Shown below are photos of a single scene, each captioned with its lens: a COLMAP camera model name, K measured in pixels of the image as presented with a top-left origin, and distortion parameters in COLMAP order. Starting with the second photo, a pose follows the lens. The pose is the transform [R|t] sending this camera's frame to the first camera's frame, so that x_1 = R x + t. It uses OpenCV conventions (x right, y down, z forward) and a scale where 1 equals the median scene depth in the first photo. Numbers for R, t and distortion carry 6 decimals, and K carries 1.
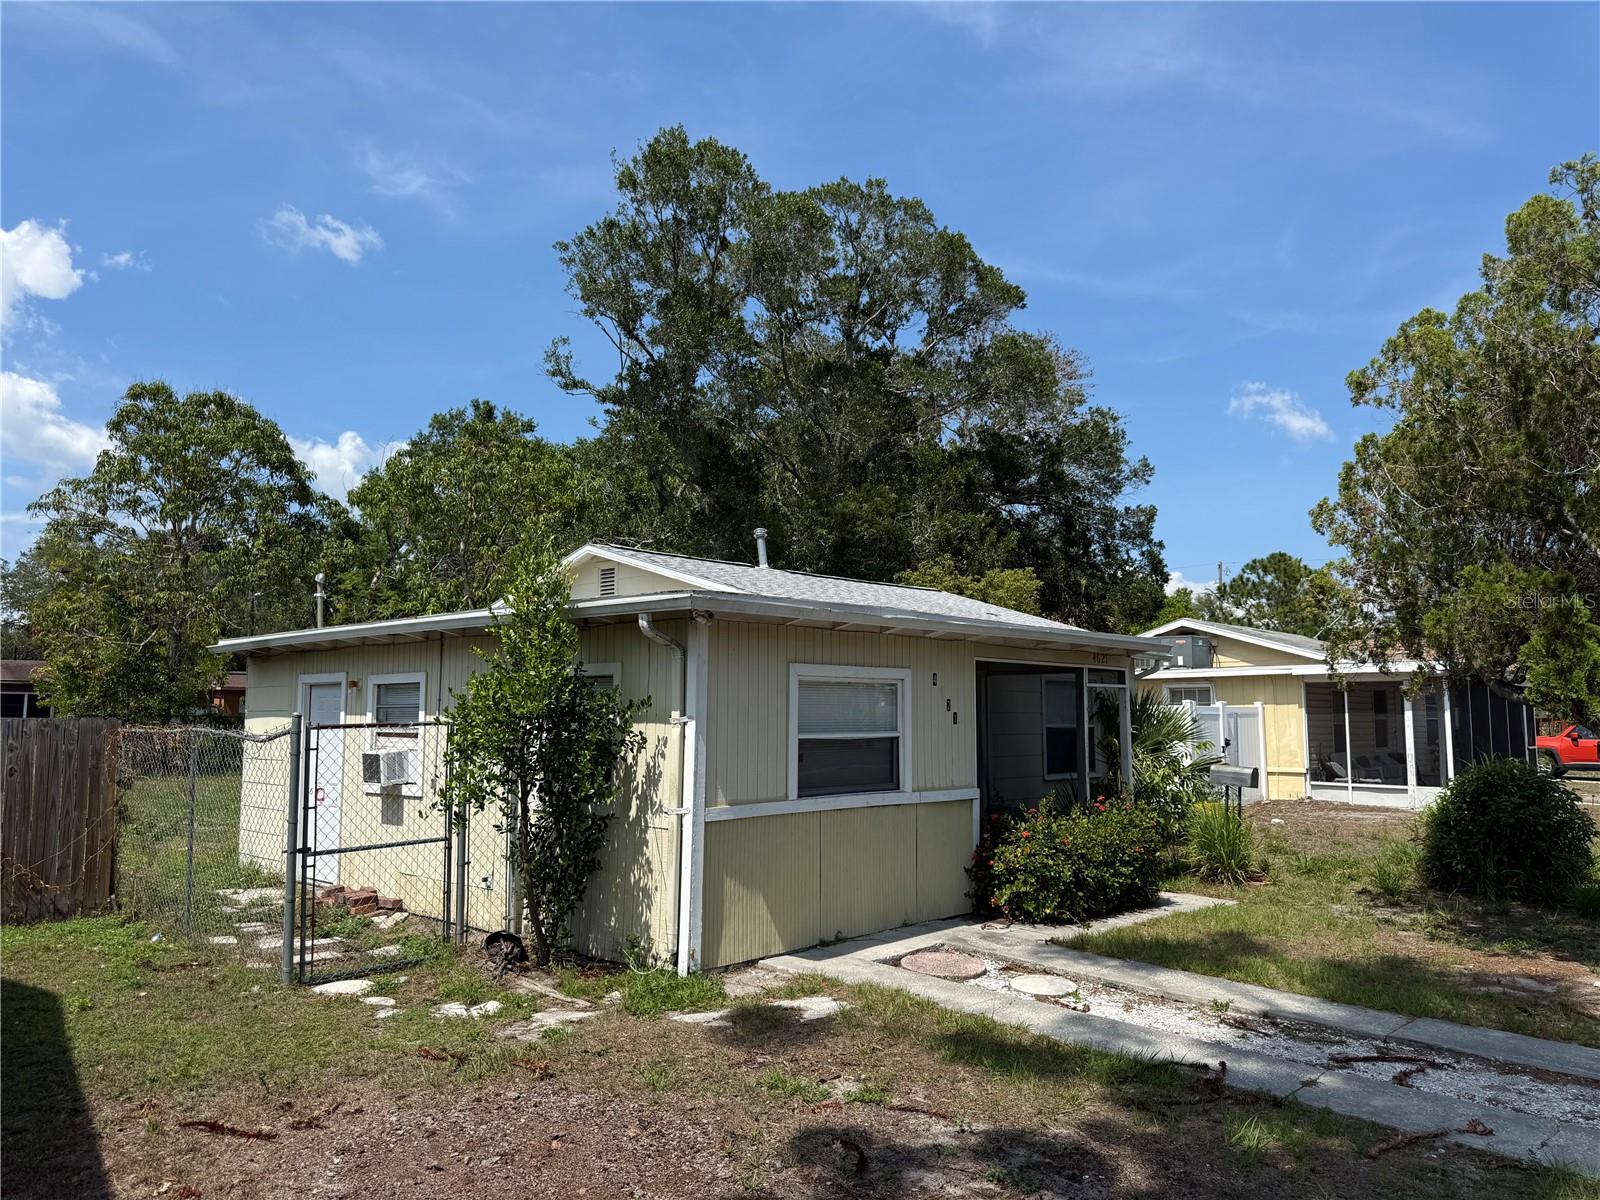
lens RADIAL K [[1131.4, 0, 815.2], [0, 1131.4, 615.6], [0, 0, 1]] dist [0.053371, -0.047153]
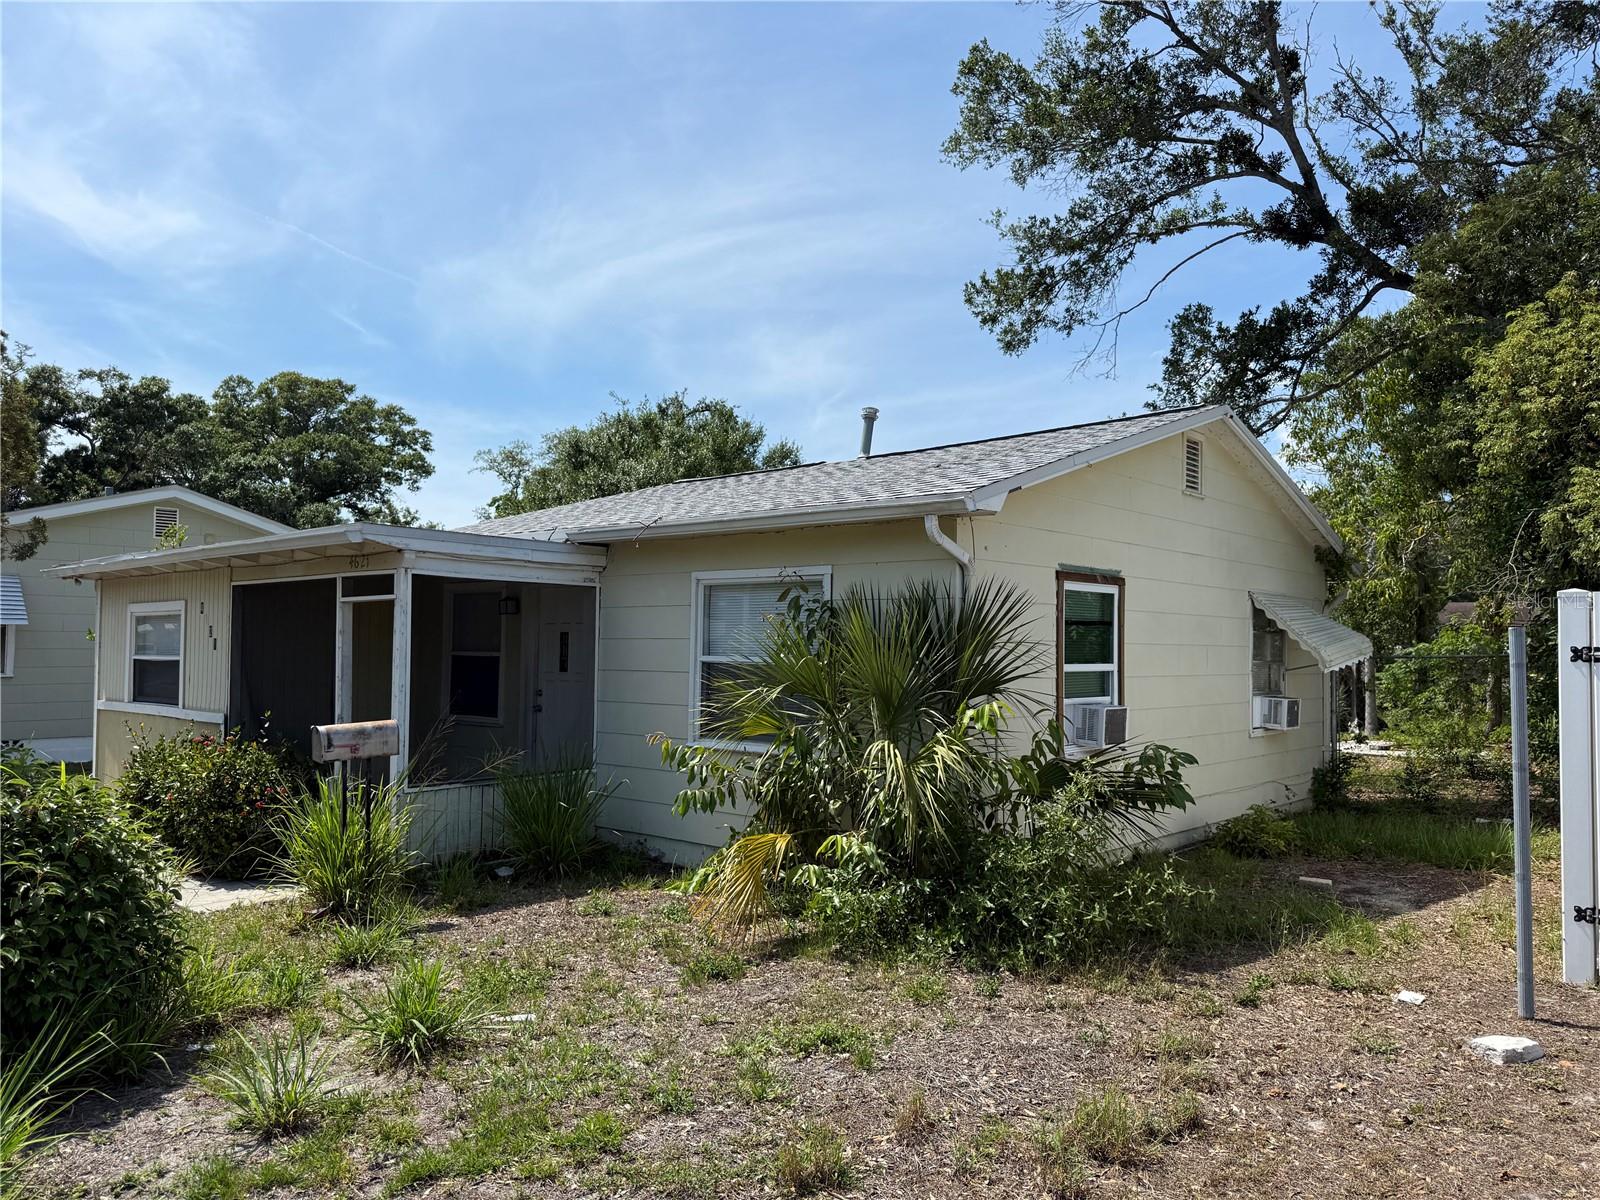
lens RADIAL K [[1126.9, 0, 803.7], [0, 1126.9, 620.3], [0, 0, 1]] dist [0.087521, -0.128030]
pose [[0.020719, -0.028927, -0.999367, 1.080238], [0.081985, 0.996264, -0.027138, 0.129758], [0.996418, -0.081371, 0.023013, 1.392352]]
